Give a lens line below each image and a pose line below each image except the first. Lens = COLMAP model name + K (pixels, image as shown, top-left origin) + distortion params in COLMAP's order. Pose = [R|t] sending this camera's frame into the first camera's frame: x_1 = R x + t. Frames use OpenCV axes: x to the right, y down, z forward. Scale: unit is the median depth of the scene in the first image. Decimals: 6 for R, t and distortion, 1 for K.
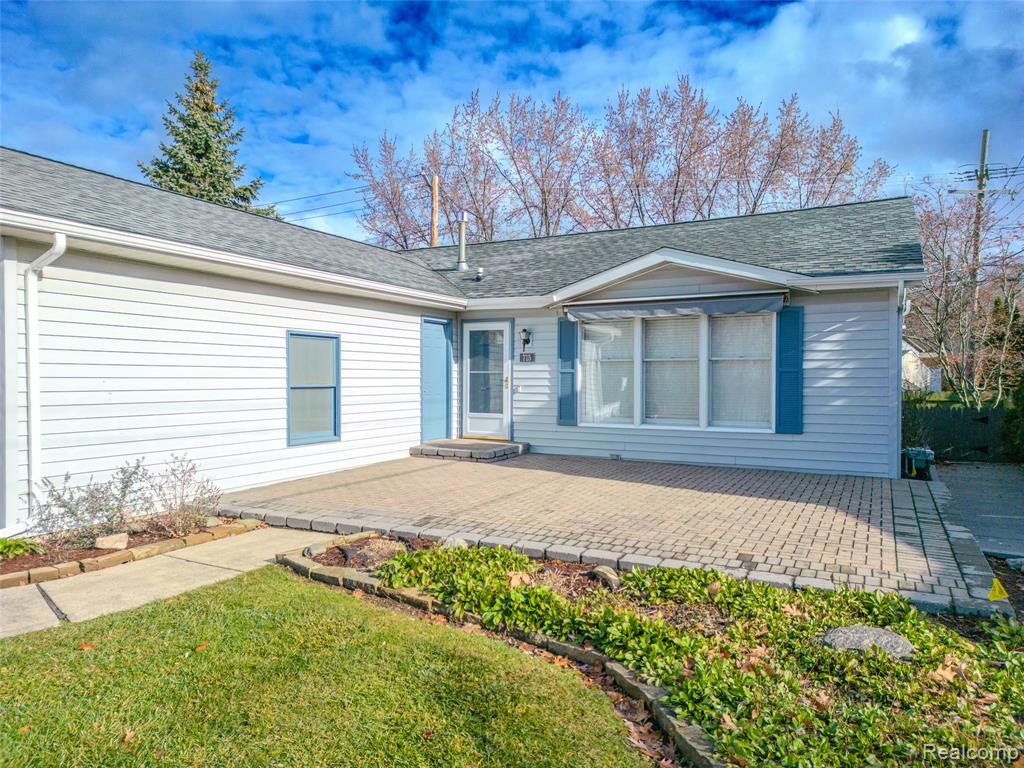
lens RADIAL K [[719.3, 0, 512.0], [0, 719.3, 384.0], [0, 0, 1]] dist [0.088708, -0.067959]
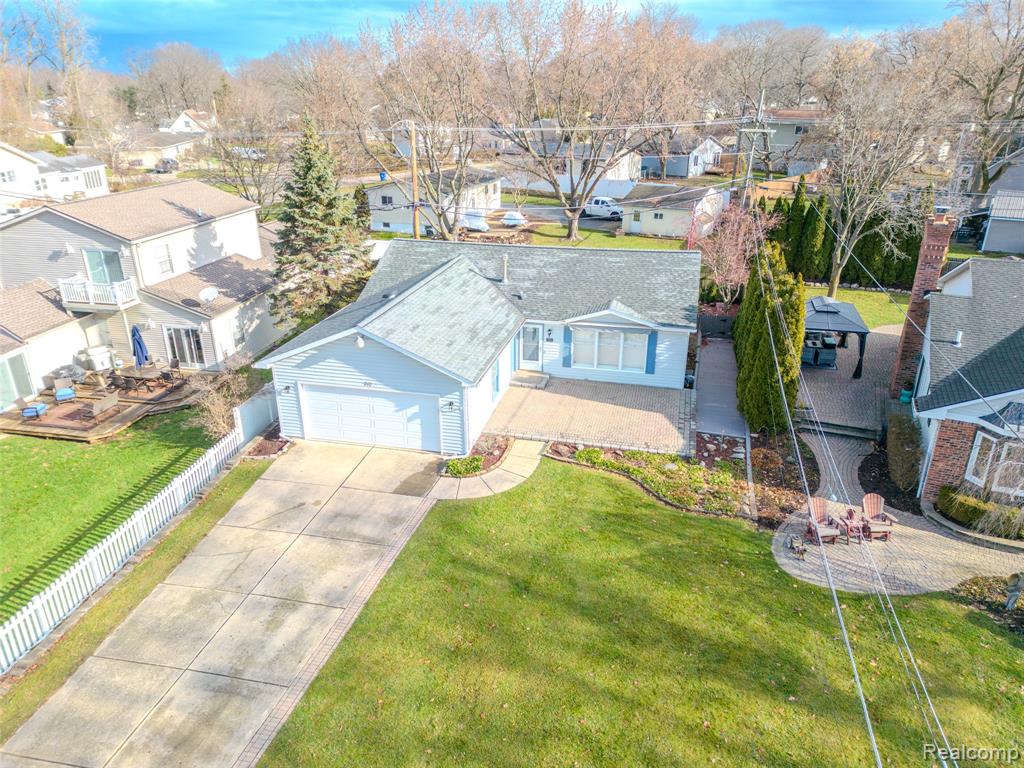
lens RADIAL K [[719.3, 0, 512.0], [0, 719.3, 384.0], [0, 0, 1]] dist [0.088708, -0.067959]
pose [[0.971956, -0.087870, 0.218132, -0.737531], [0.001681, 0.930141, 0.367198, -0.902721], [-0.235159, -0.356533, 0.904204, -1.394519]]
